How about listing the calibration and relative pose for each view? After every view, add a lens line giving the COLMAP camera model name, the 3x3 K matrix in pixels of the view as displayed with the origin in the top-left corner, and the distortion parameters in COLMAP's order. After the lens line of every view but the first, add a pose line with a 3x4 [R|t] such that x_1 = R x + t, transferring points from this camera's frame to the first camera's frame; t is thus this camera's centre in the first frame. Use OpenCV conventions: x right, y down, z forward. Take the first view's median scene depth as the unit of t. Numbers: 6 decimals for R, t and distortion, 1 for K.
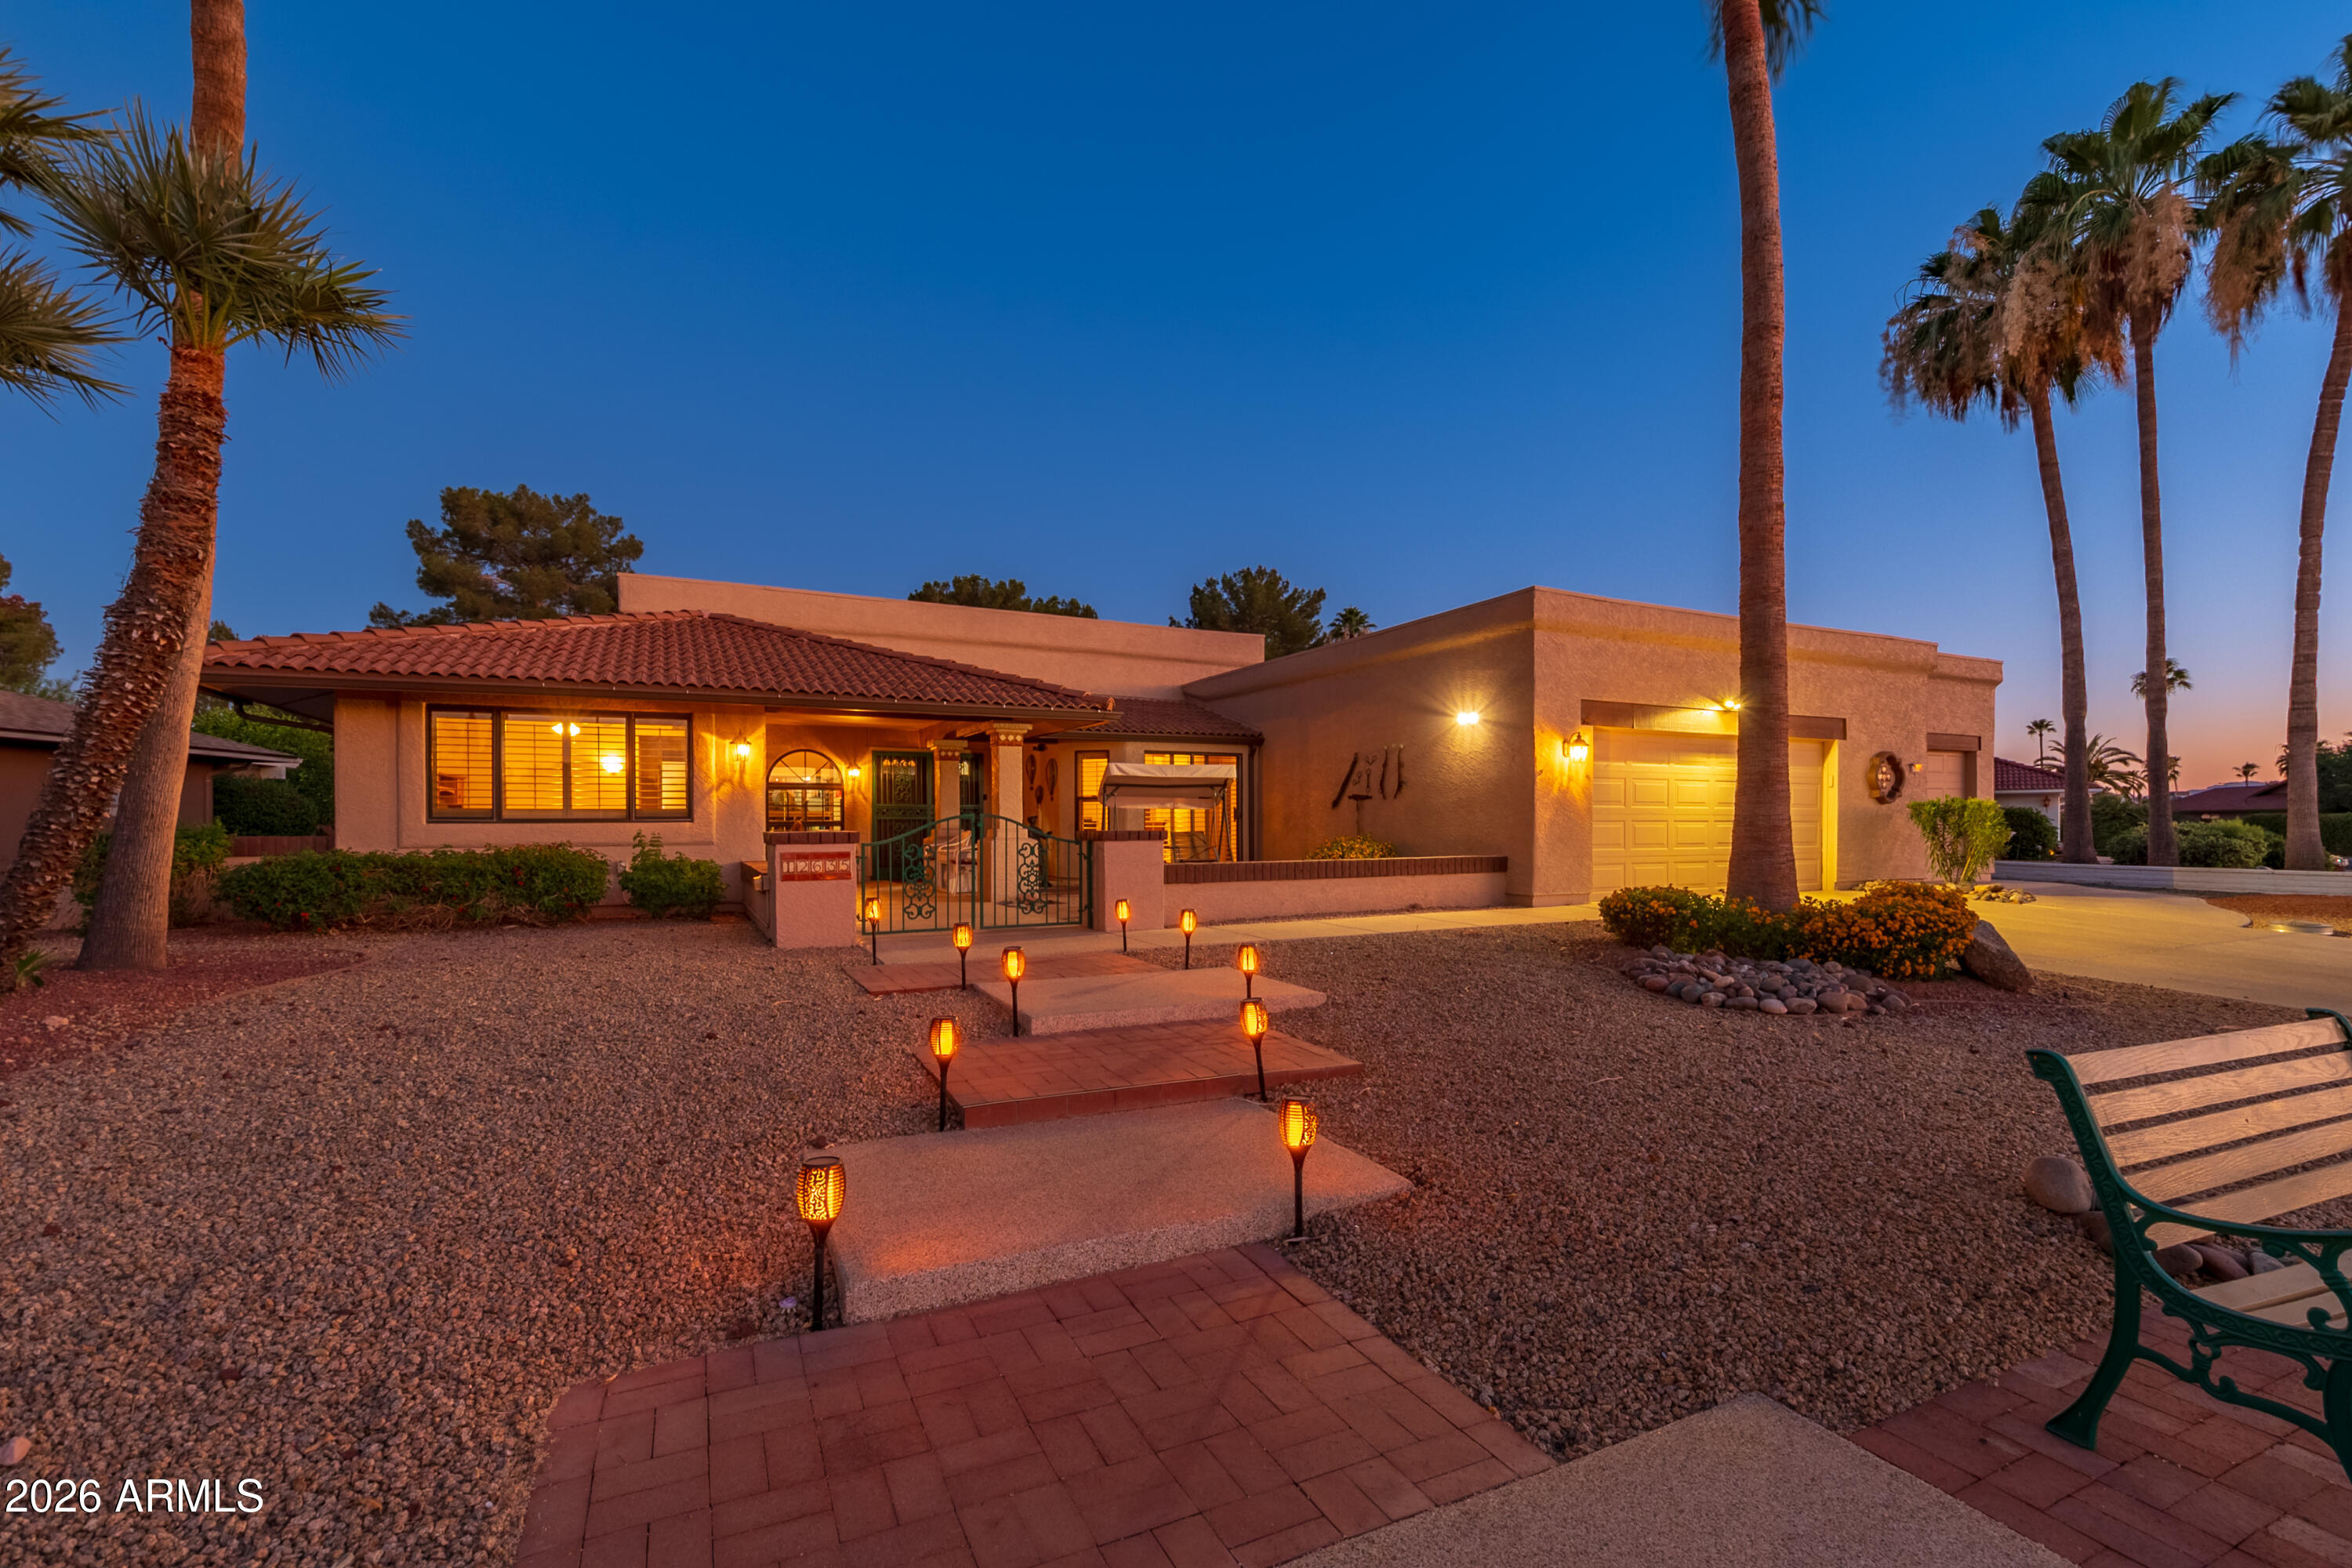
lens RADIAL K [[1012.7, 0, 1171.3], [0, 1012.7, 830.3], [0, 0, 1]] dist [0.012972, -0.009844]
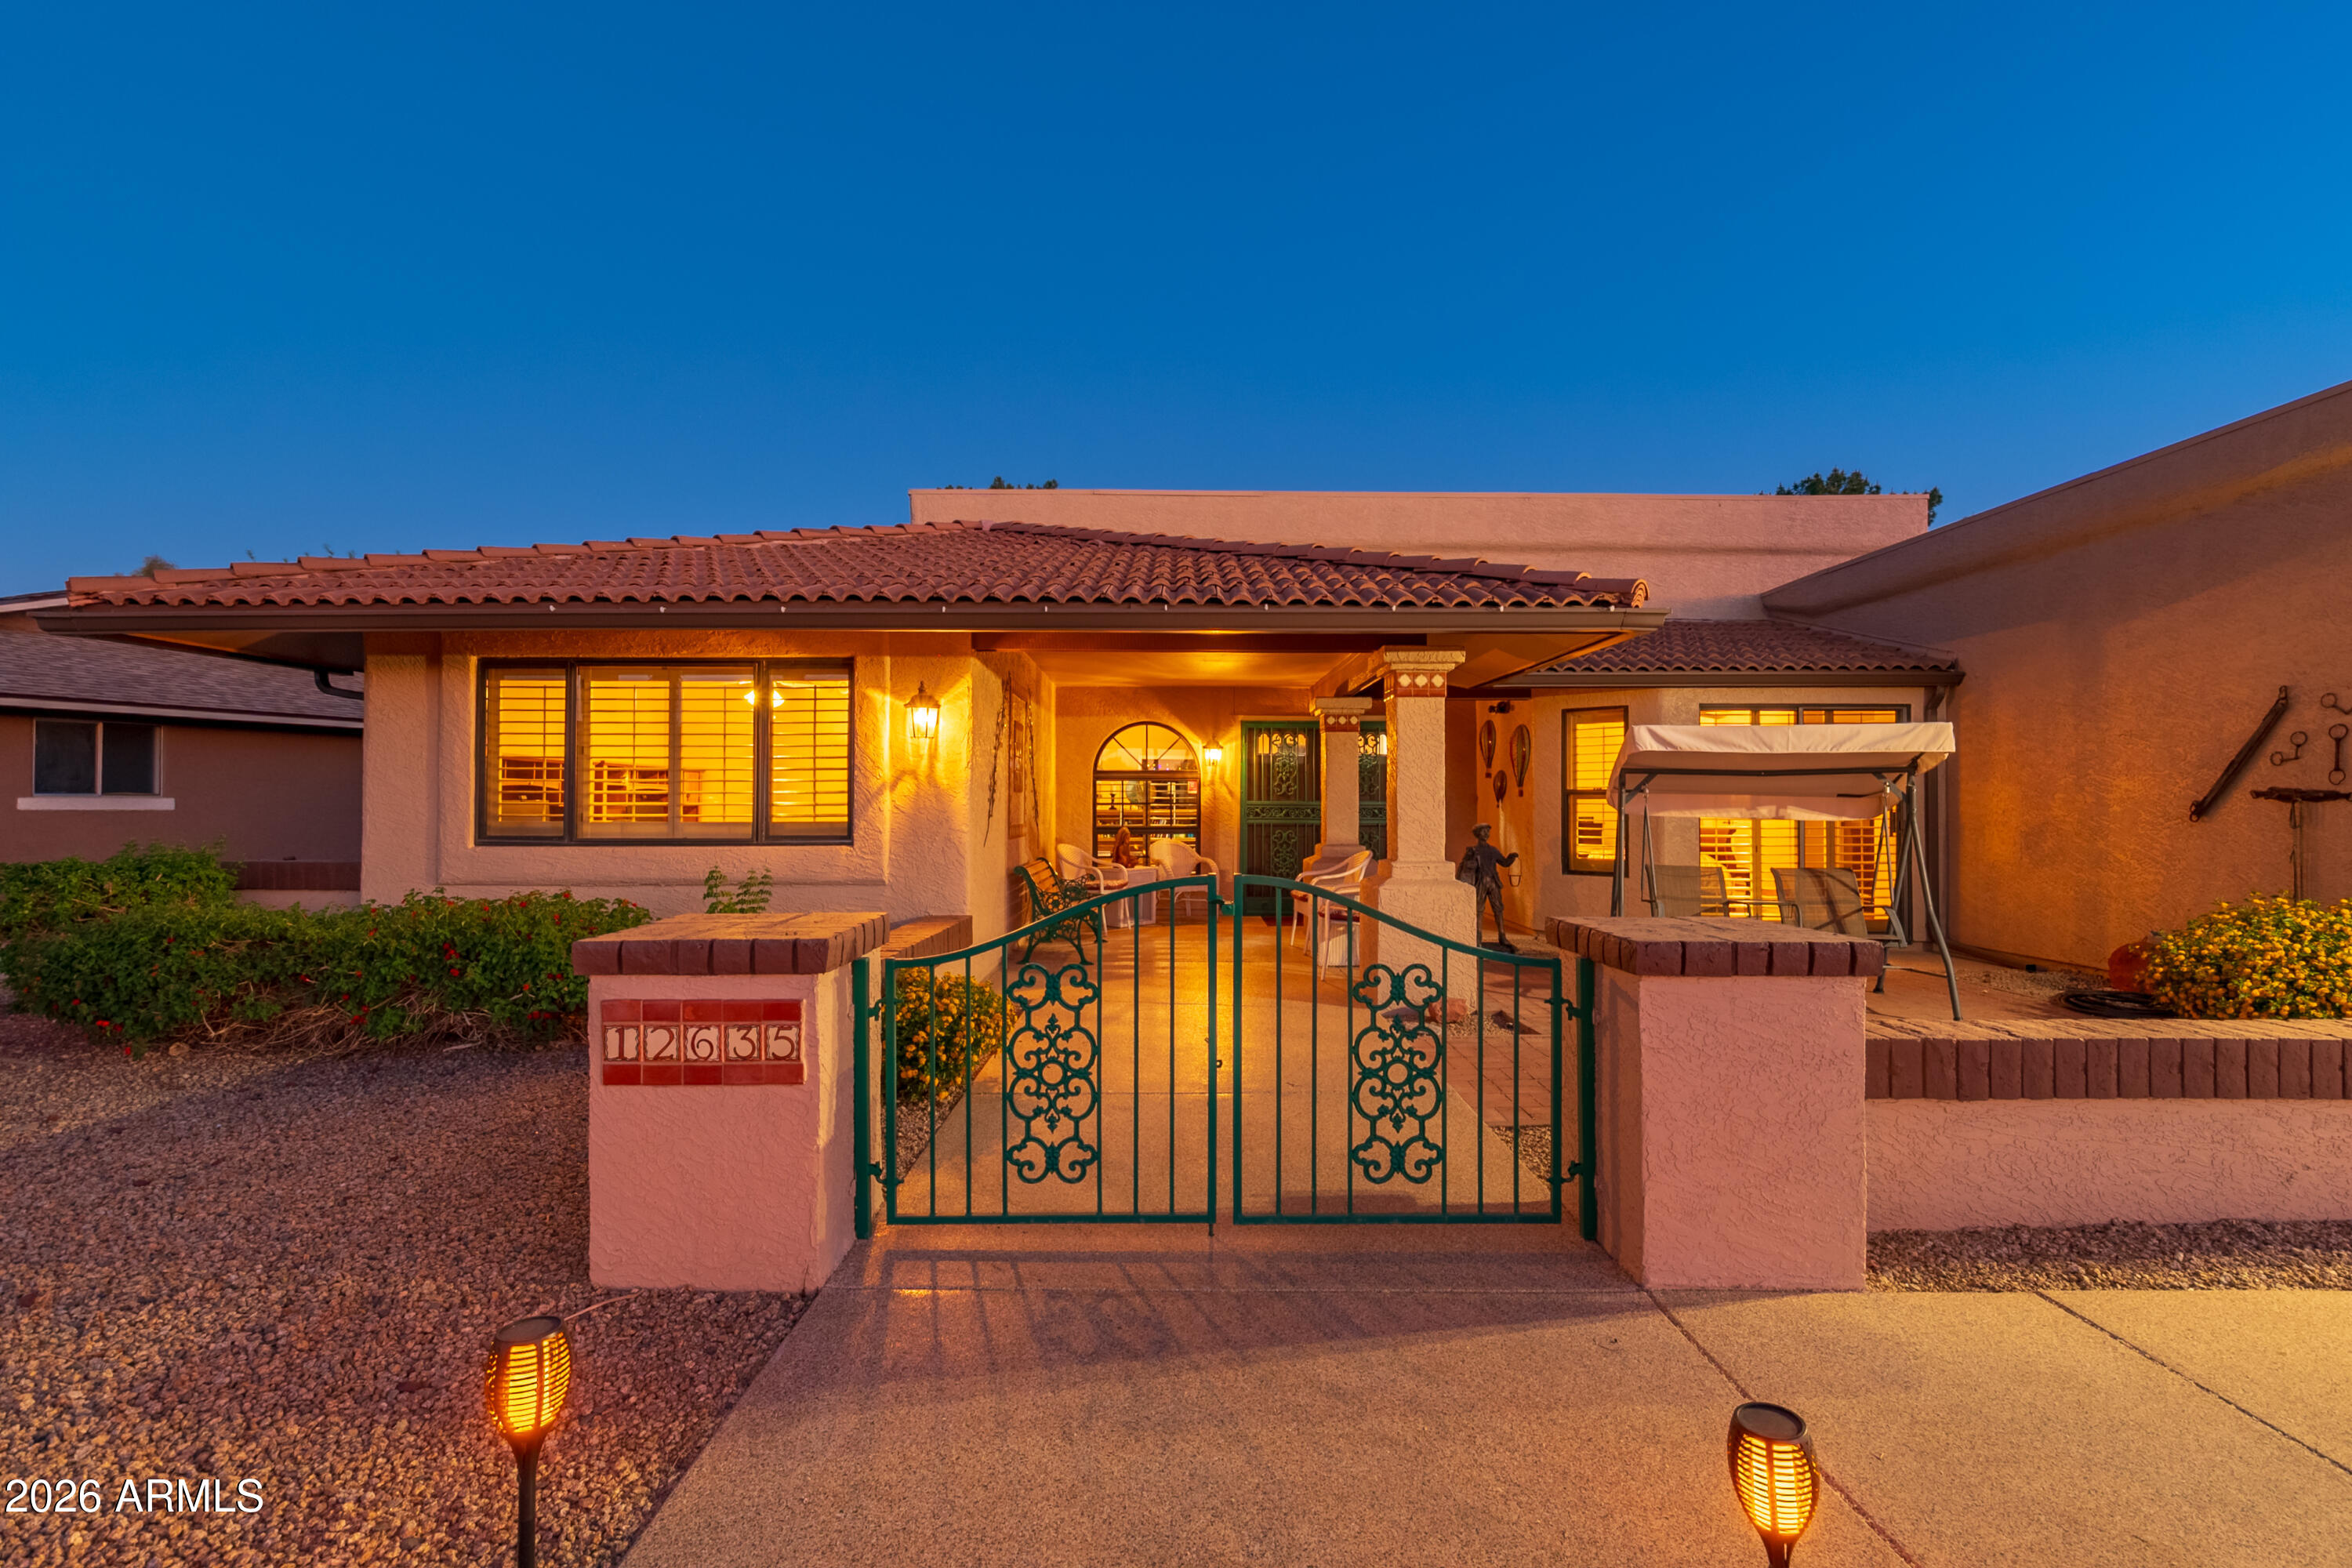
lens RADIAL K [[1103.5, 0, 1160.7], [0, 1103.5, 794.3], [0, 0, 1]] dist [0.012558, -0.013234]
pose [[0.899510, -0.000889, -0.436900, -0.031611], [-0.007140, 0.999834, -0.016736, -0.022100], [0.436843, 0.018174, 0.899354, 0.403745]]
